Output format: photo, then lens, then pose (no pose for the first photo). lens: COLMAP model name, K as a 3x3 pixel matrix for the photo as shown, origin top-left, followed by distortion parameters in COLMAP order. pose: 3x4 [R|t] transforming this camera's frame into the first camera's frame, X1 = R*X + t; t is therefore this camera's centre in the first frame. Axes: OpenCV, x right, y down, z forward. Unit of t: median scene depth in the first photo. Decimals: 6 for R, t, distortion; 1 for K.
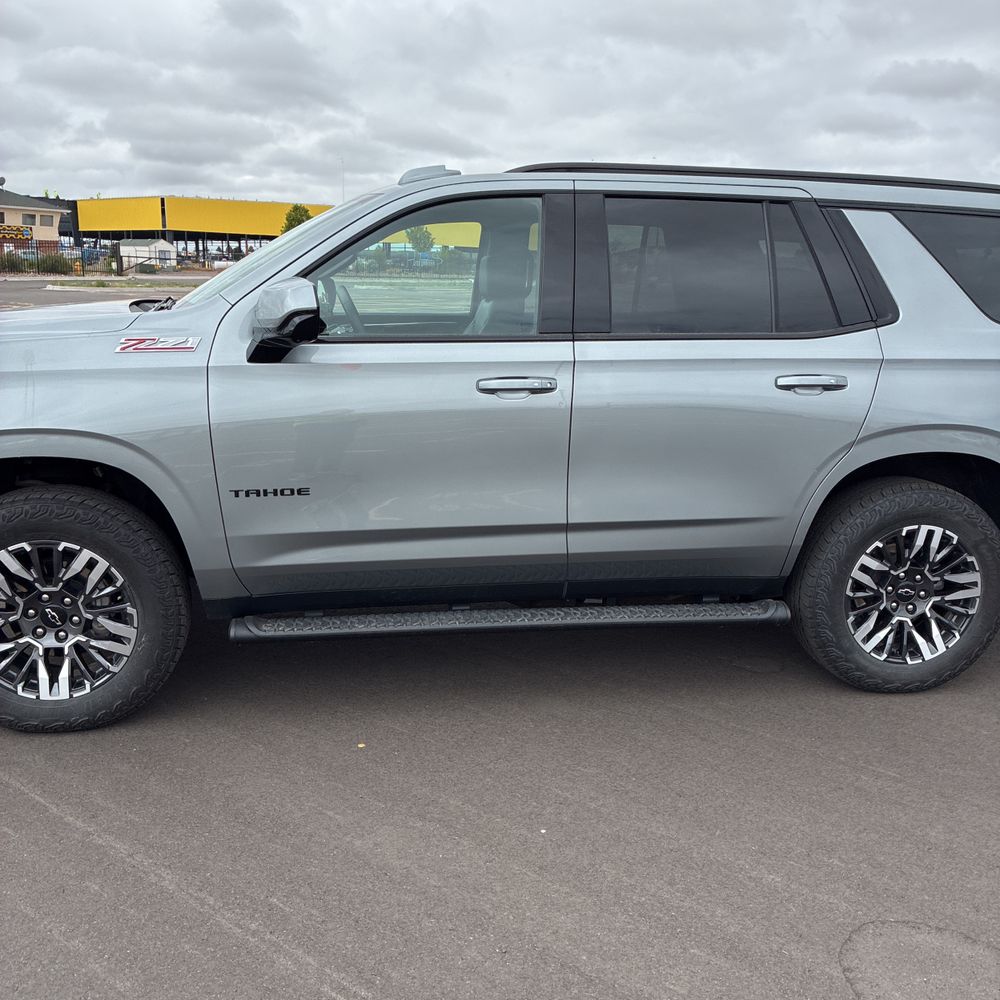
lens RADIAL K [[1028.1, 0, 498.6], [0, 1028.1, 493.3], [0, 0, 1]] dist [0.026915, -0.026017]
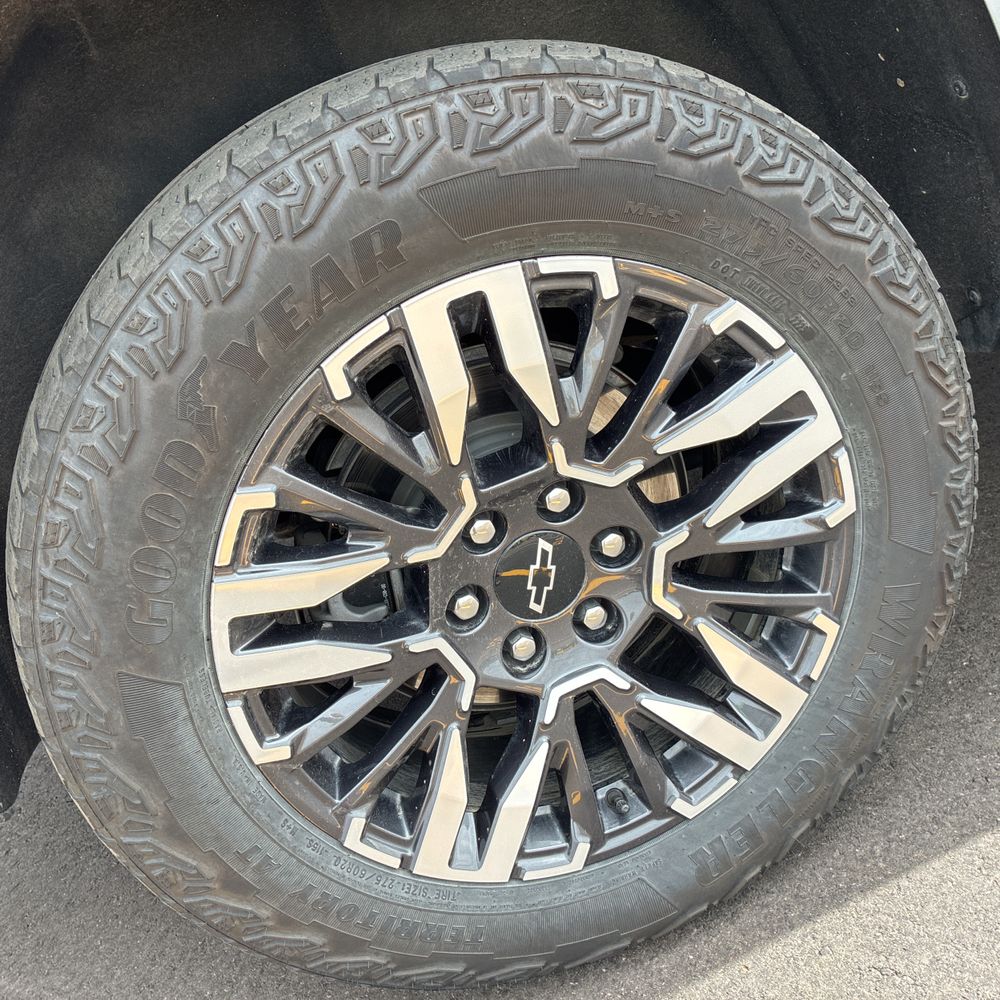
lens RADIAL K [[1018.6, 0, 507.2], [0, 1018.6, 498.4], [0, 0, 1]] dist [0.008183, 0.005166]
pose [[0.882506, -0.464764, -0.071957, 0.413766], [0.468734, 0.856731, 0.215175, 0.029463], [-0.038358, -0.223622, 0.973921, 0.789070]]
